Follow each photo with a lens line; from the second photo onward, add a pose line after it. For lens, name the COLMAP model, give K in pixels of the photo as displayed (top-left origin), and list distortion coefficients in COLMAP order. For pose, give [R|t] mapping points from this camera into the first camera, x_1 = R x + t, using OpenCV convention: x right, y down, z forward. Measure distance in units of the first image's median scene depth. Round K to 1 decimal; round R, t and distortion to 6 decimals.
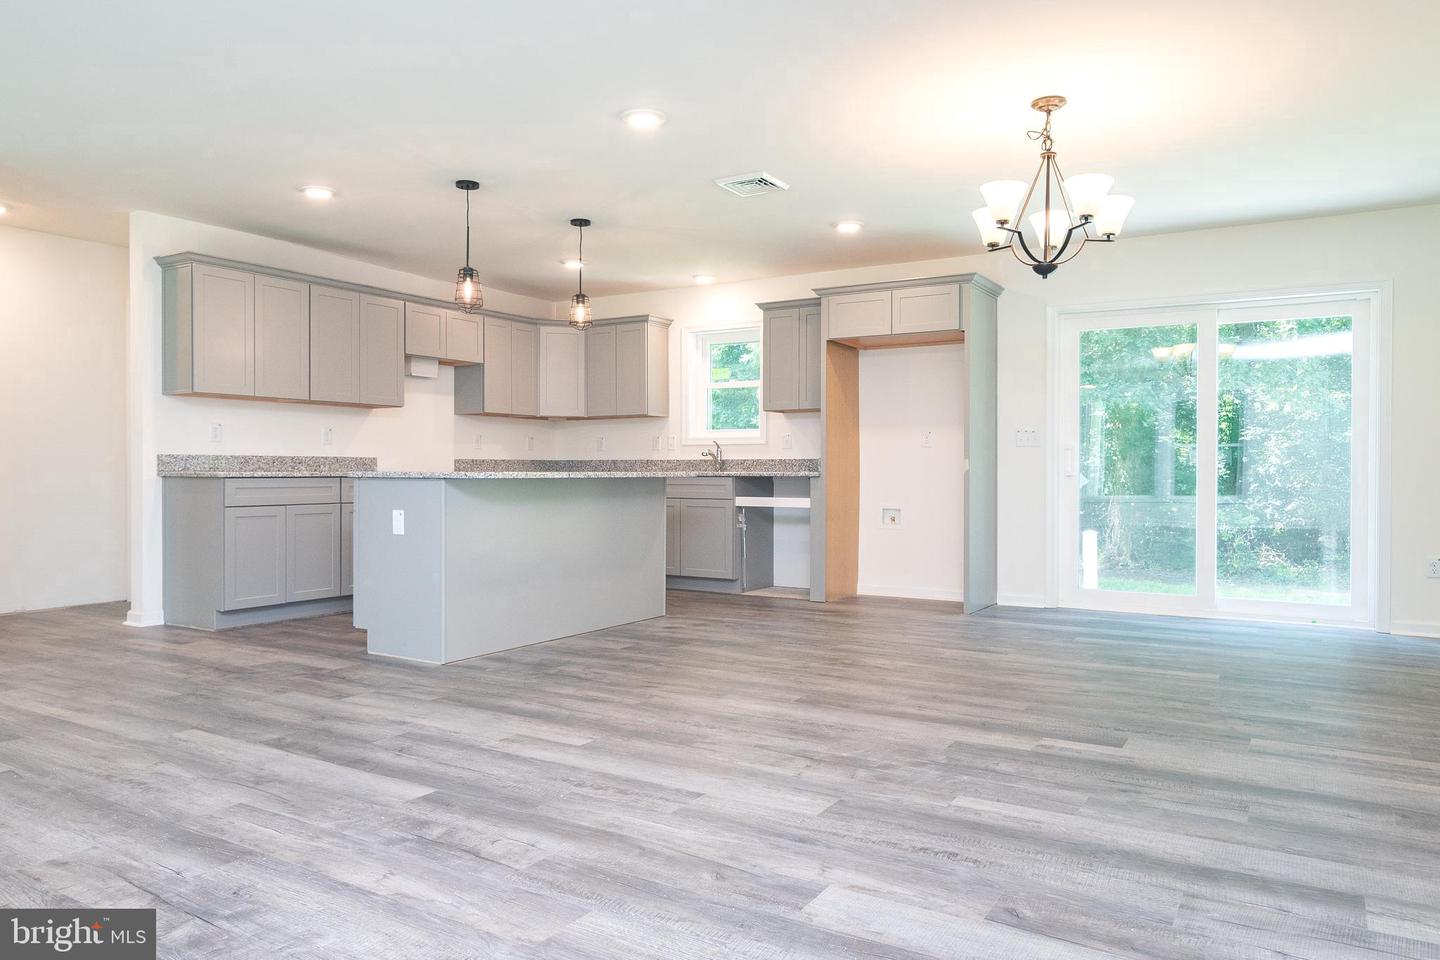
lens RADIAL K [[927.8, 0, 720.0], [0, 927.8, 480.0], [0, 0, 1]] dist [-0.002604, -0.001143]
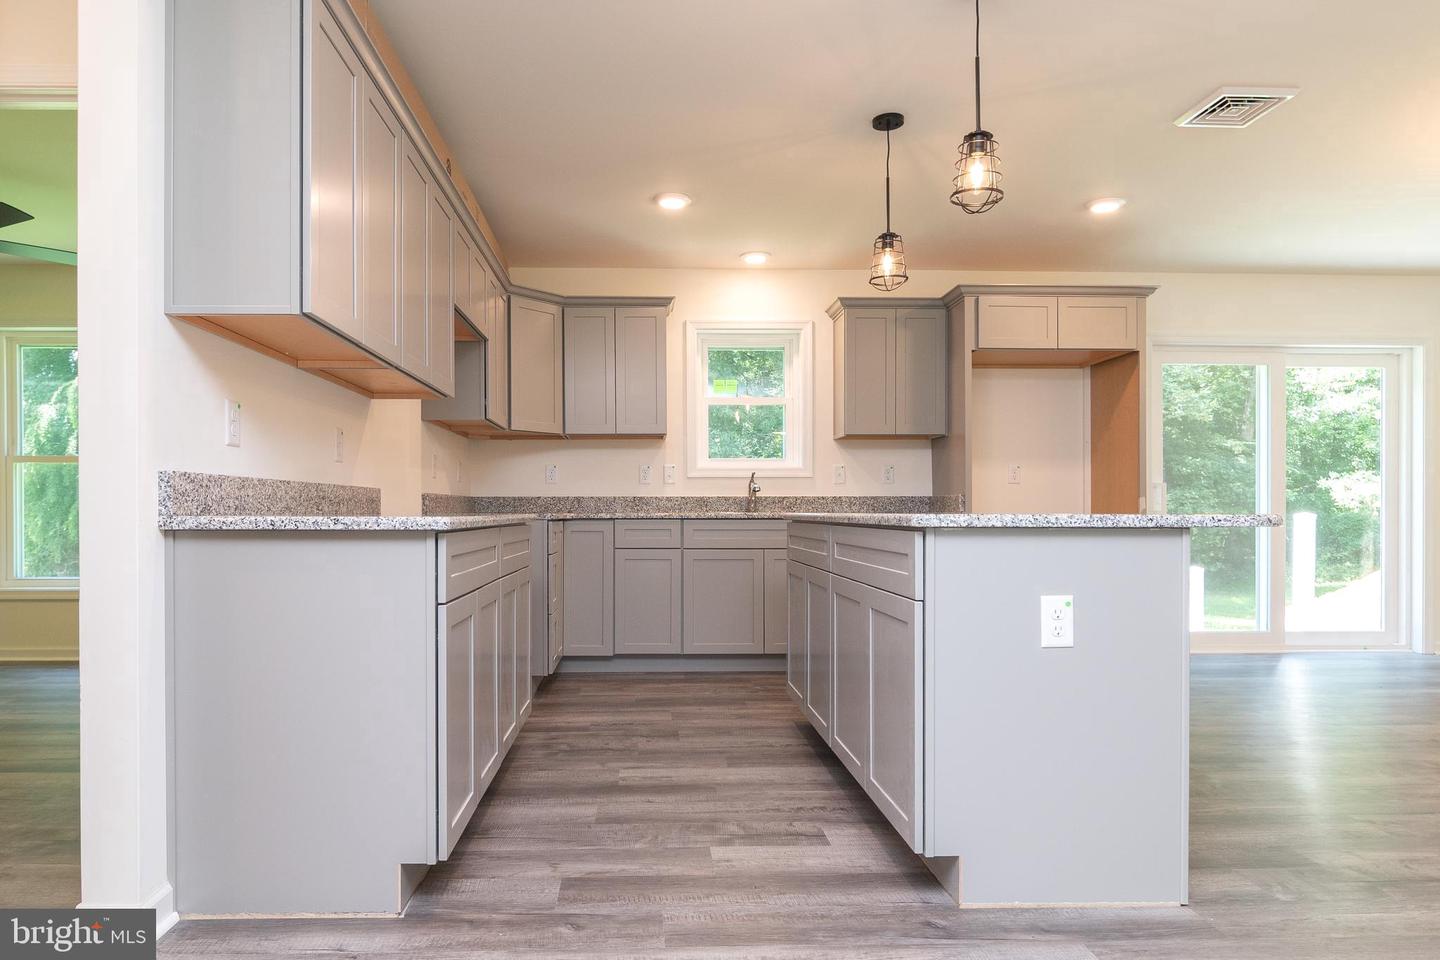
lens RADIAL K [[872.1, 0, 665.3], [0, 872.1, 509.1], [0, 0, 1]] dist [-0.003964, -0.002202]
pose [[0.852028, -0.002969, 0.523487, -1.191607], [0.009421, 0.999909, -0.009663, -0.014557], [-0.523411, 0.013165, 0.851979, 1.143334]]
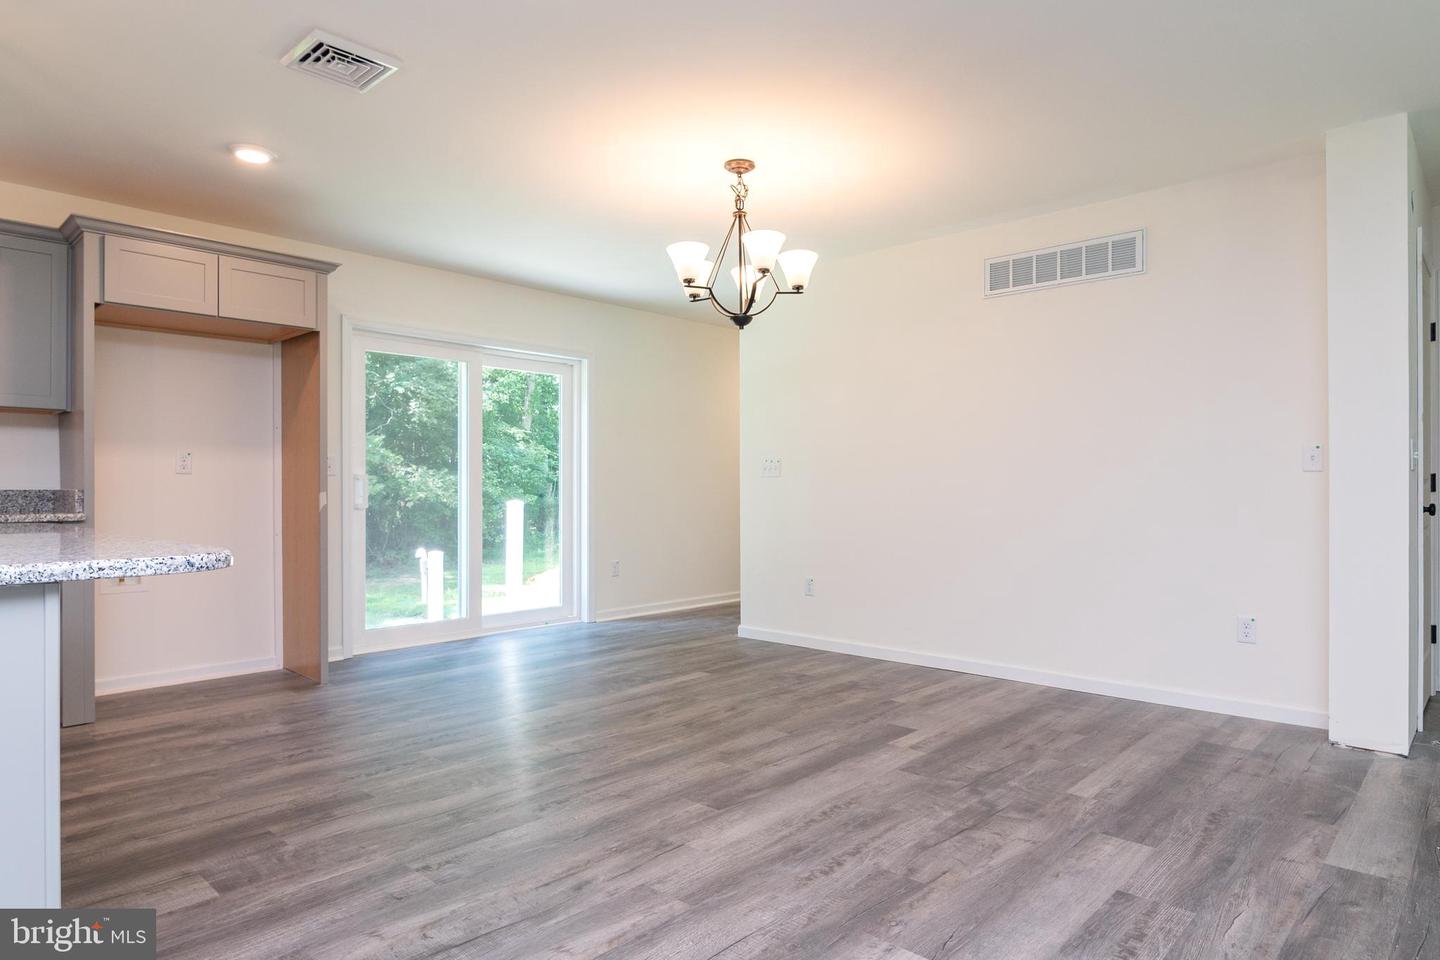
lens RADIAL K [[856.2, 0, 720.0], [0, 856.2, 480.0], [0, 0, 1]] dist [-0.004723, -0.002926]
pose [[0.223095, 0.003107, 0.974792, -0.816243], [0.013596, 0.999888, -0.006298, -0.049727], [-0.974702, 0.014659, 0.223027, 1.072770]]
